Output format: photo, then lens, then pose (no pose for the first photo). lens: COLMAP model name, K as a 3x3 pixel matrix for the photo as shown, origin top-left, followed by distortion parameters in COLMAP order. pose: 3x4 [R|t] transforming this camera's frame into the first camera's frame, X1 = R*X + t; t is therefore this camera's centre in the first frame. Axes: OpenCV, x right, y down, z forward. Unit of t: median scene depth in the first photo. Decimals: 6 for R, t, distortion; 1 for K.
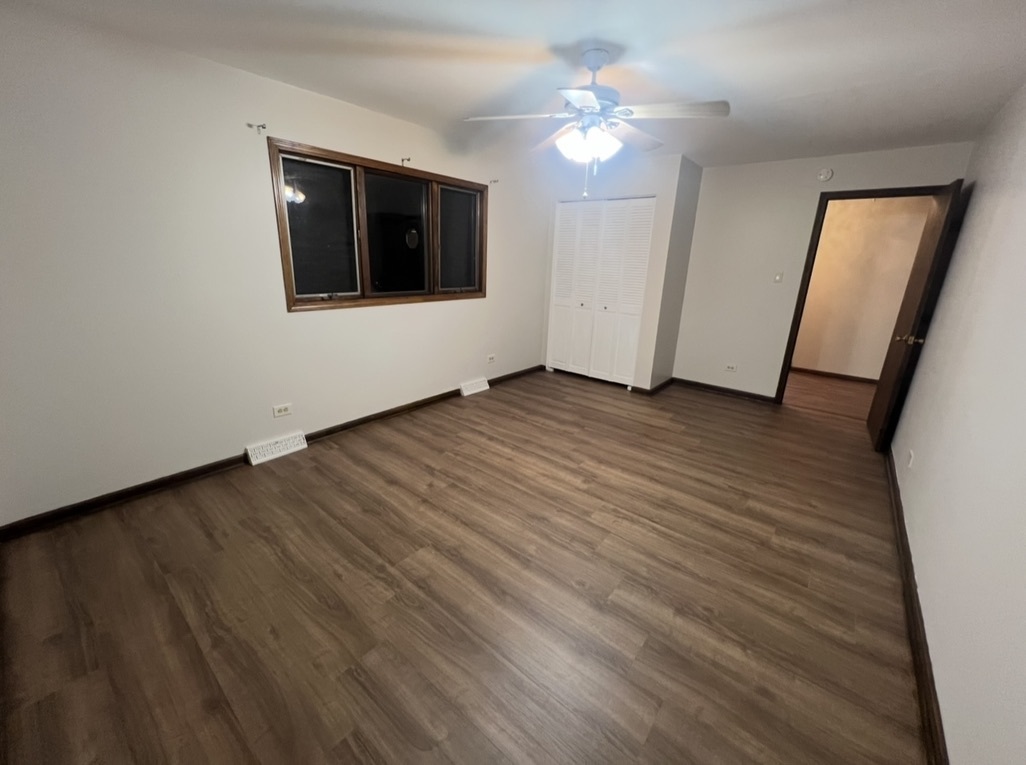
lens RADIAL K [[409.4, 0, 507.5], [0, 409.4, 380.3], [0, 0, 1]] dist [-0.001283, 0.000027]
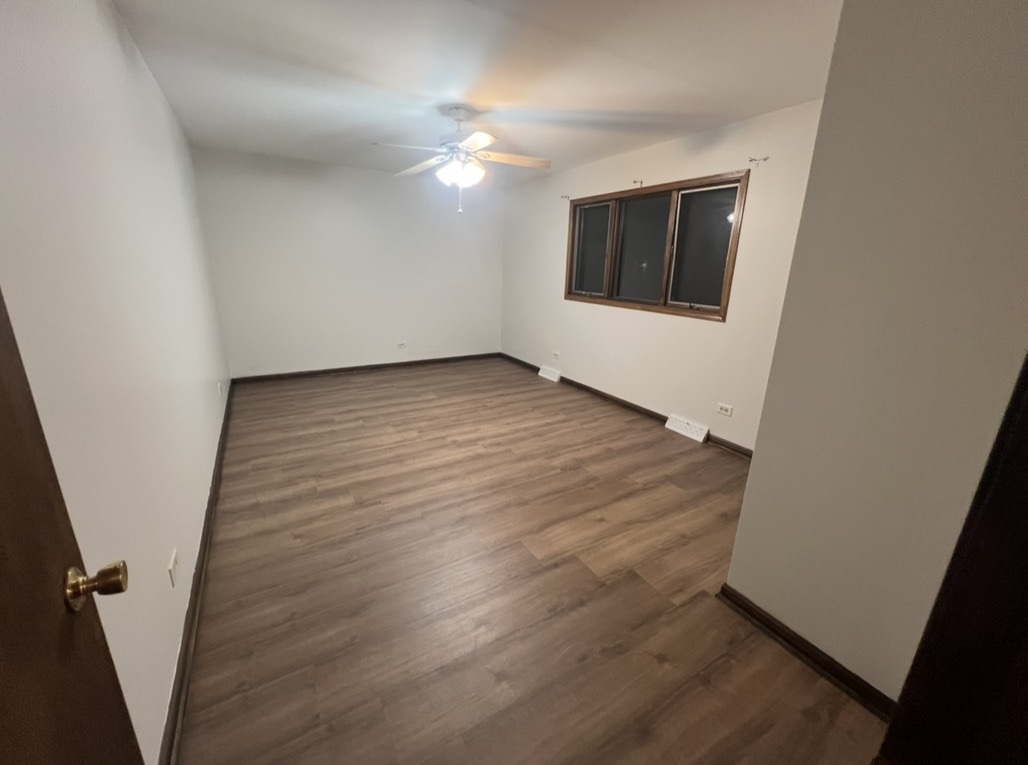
lens RADIAL K [[410.2, 0, 508.5], [0, 410.2, 380.3], [0, 0, 1]] dist [-0.001283, 0.000027]
pose [[-0.335766, 0.217094, -0.916587, 1.163229], [-0.309465, 0.893639, 0.325023, -0.342024], [0.889659, 0.392783, -0.232870, 1.300274]]
